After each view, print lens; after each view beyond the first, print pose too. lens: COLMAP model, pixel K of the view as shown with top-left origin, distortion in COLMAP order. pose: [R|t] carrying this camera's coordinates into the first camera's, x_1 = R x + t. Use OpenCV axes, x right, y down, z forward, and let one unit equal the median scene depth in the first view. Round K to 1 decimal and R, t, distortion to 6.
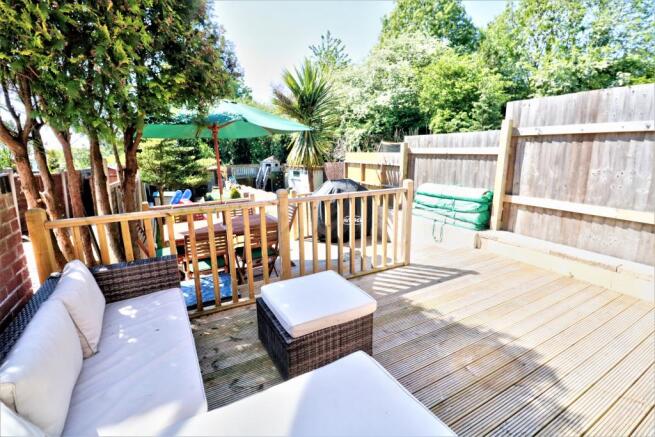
lens RADIAL K [[300.0, 0, 332.1], [0, 300.0, 217.5], [0, 0, 1]] dist [0.001260, -0.013447]
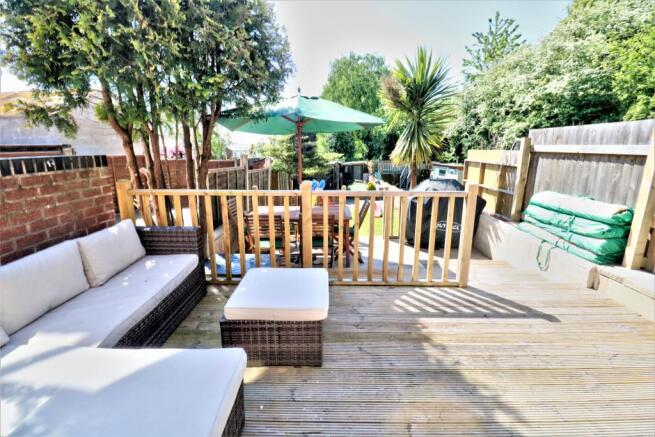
lens RADIAL K [[300.0, 0, 332.1], [0, 300.0, 217.5], [0, 0, 1]] dist [0.001260, -0.013447]
pose [[0.872672, 0.128630, -0.471060, 0.213785], [-0.124068, 0.991431, 0.040881, -0.012255], [0.472282, 0.022768, 0.881153, 0.081630]]
